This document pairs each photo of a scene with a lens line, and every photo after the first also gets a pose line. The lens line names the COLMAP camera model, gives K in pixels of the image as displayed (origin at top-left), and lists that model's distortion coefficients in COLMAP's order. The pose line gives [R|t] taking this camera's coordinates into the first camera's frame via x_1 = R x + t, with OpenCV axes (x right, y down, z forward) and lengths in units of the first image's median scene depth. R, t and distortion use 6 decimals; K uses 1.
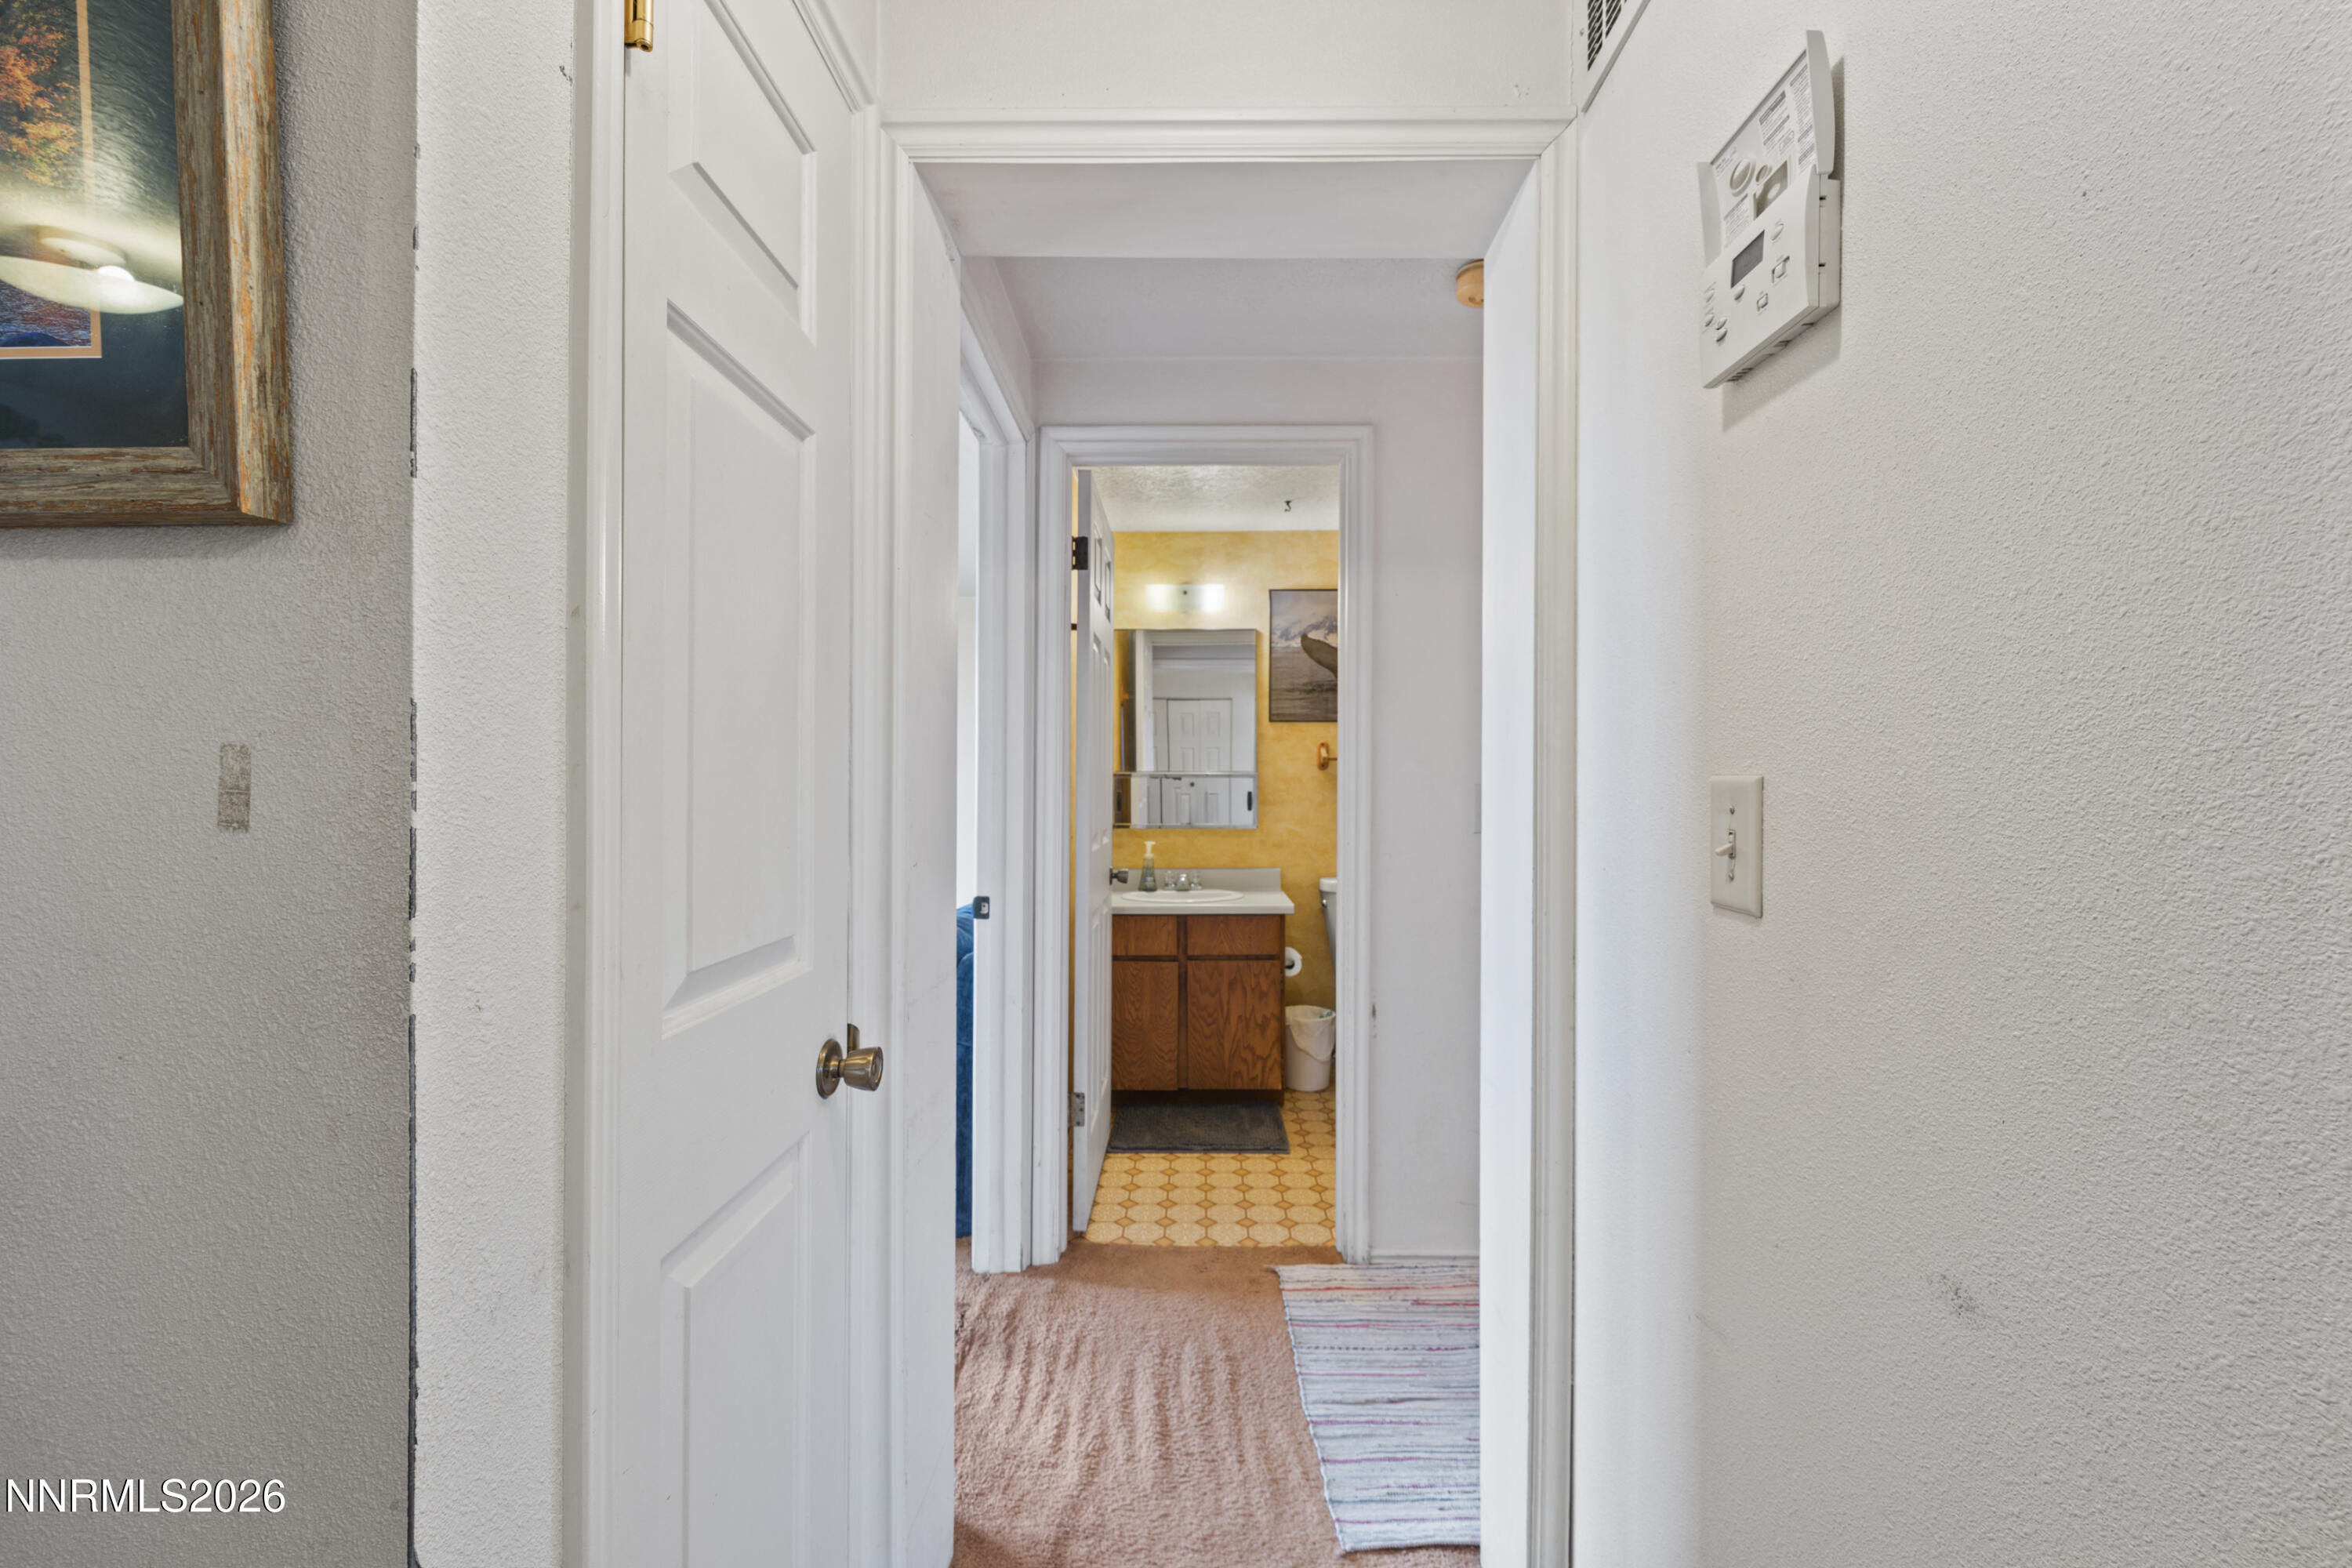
lens RADIAL K [[962.2, 0, 1218.8], [0, 962.2, 787.3], [0, 0, 1]] dist [-0.001144, -0.000223]
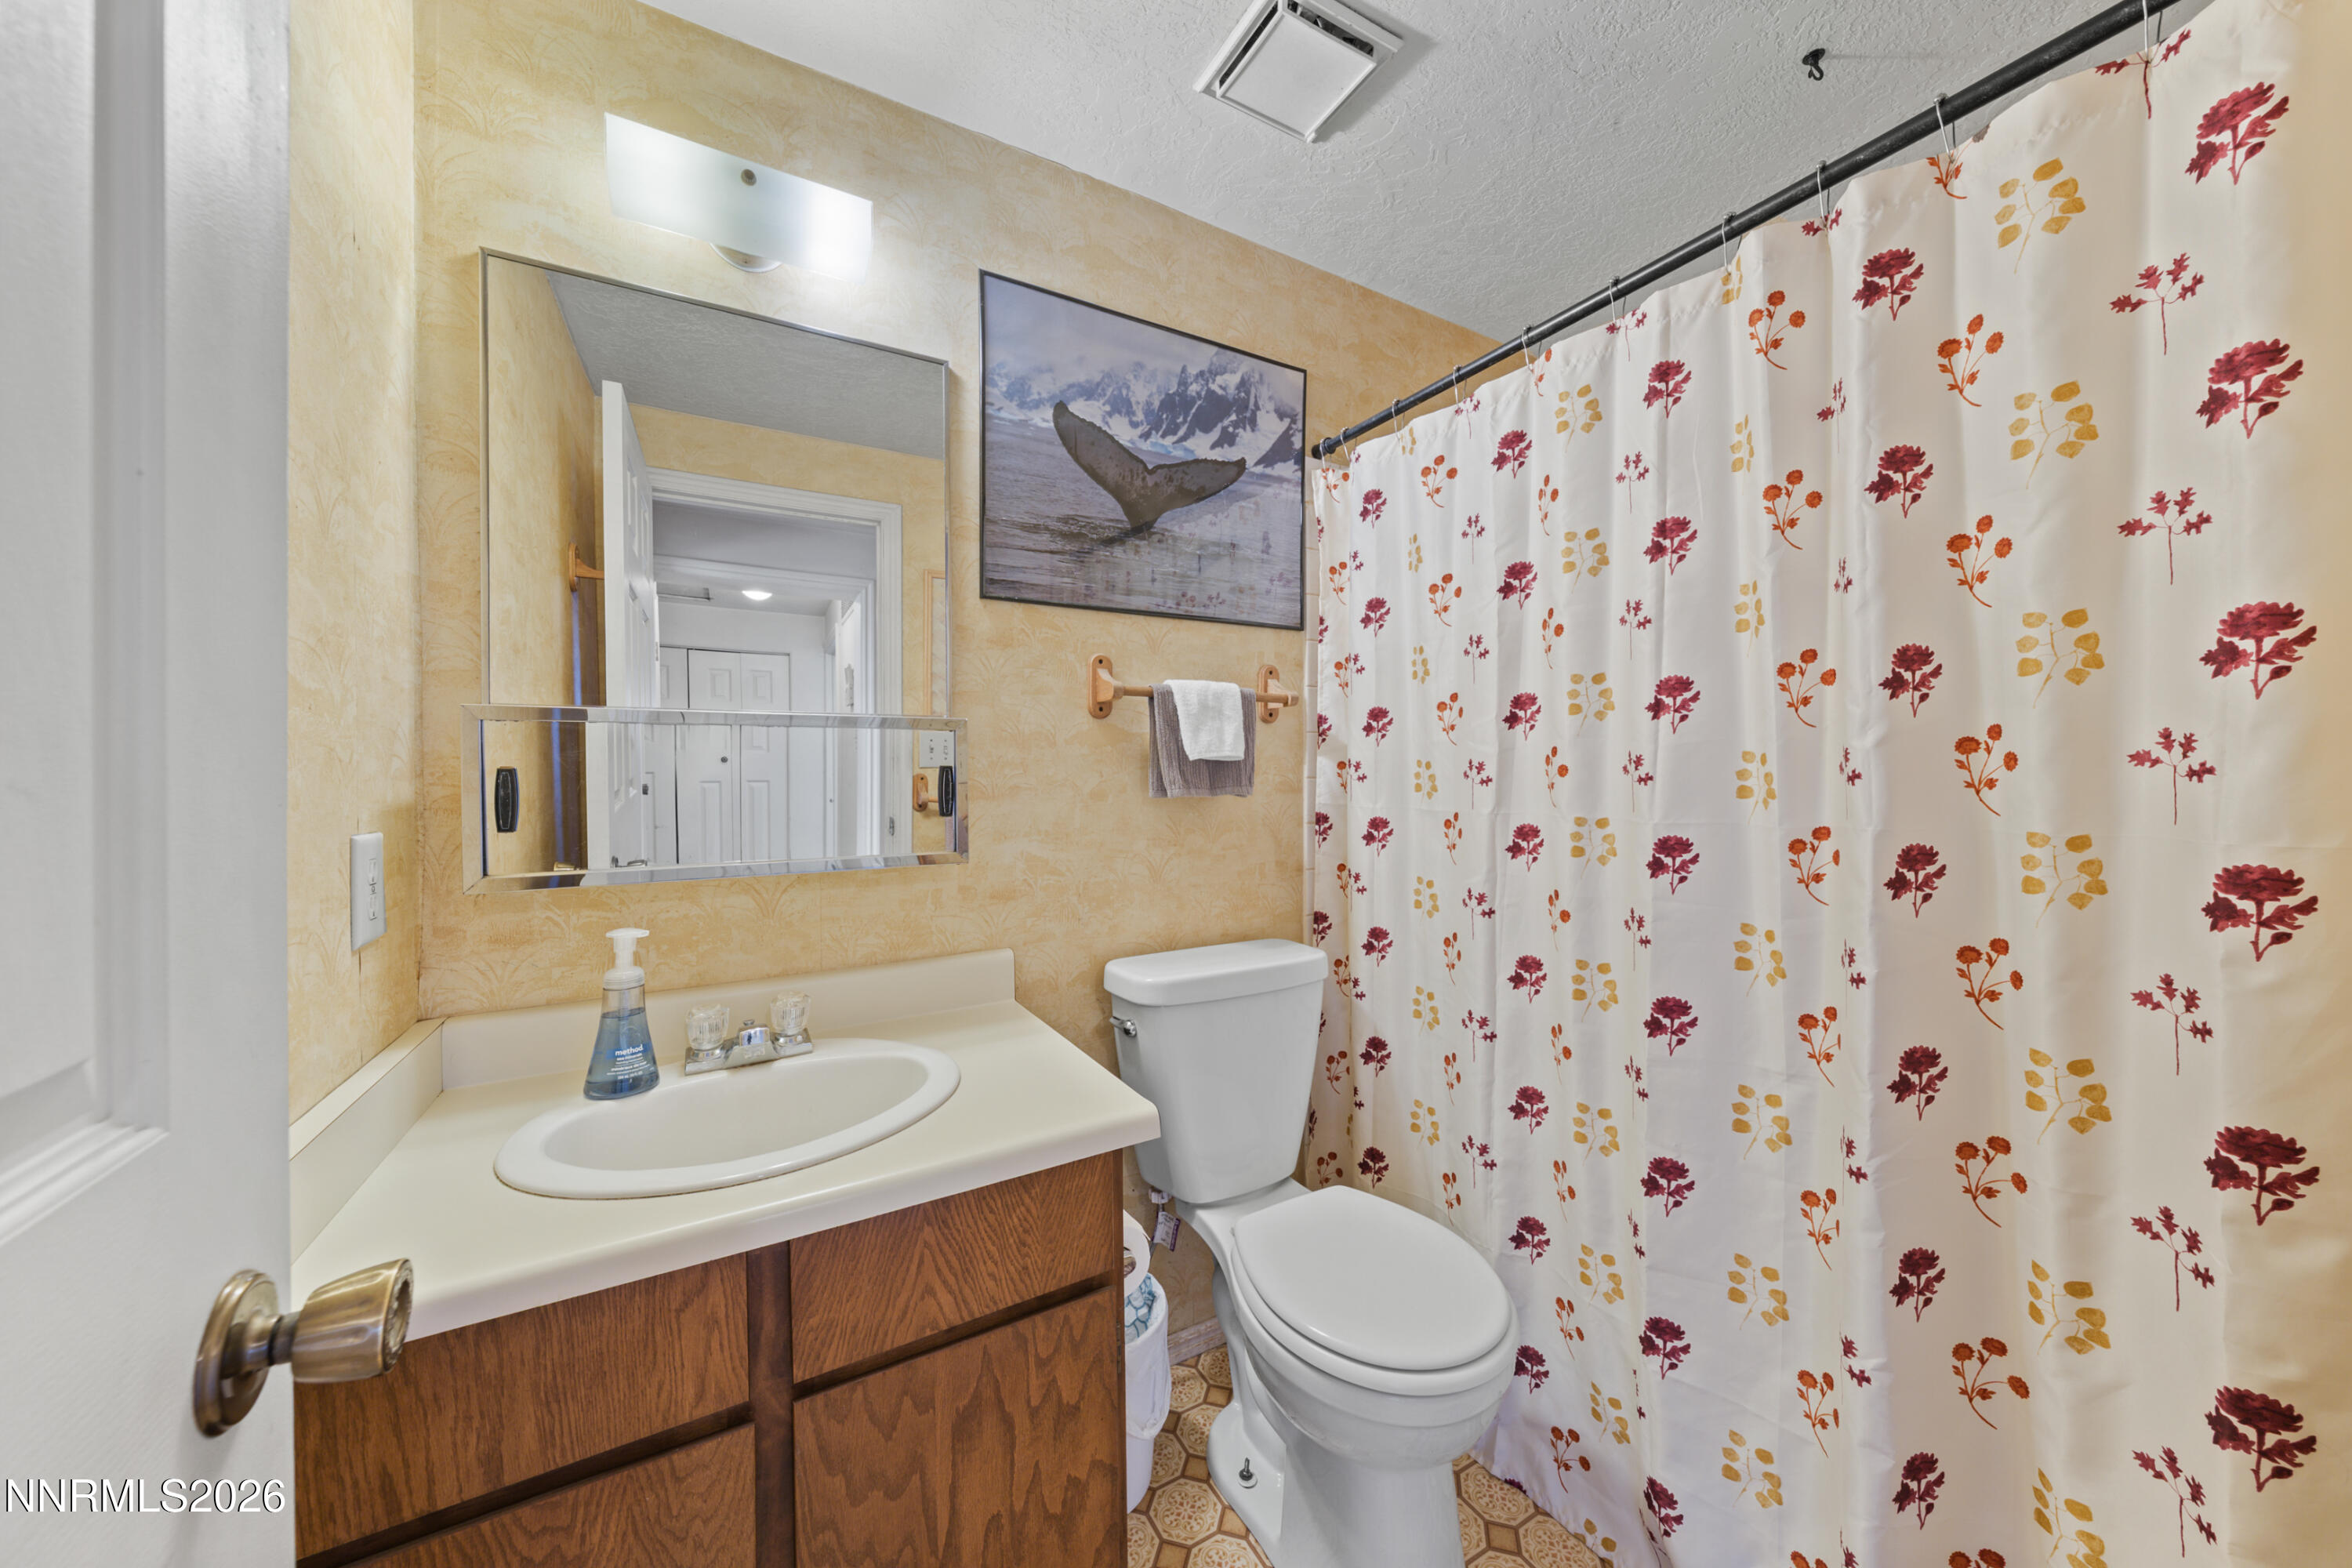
lens RADIAL K [[797.9, 0, 1185.0], [0, 797.9, 783.5], [0, 0, 1]] dist [0.000916, -0.000068]
pose [[0.873519, -0.009327, 0.486700, -0.038352], [0.000645, 0.999838, 0.018003, 0.005206], [-0.486789, -0.015412, 0.873384, 0.659901]]
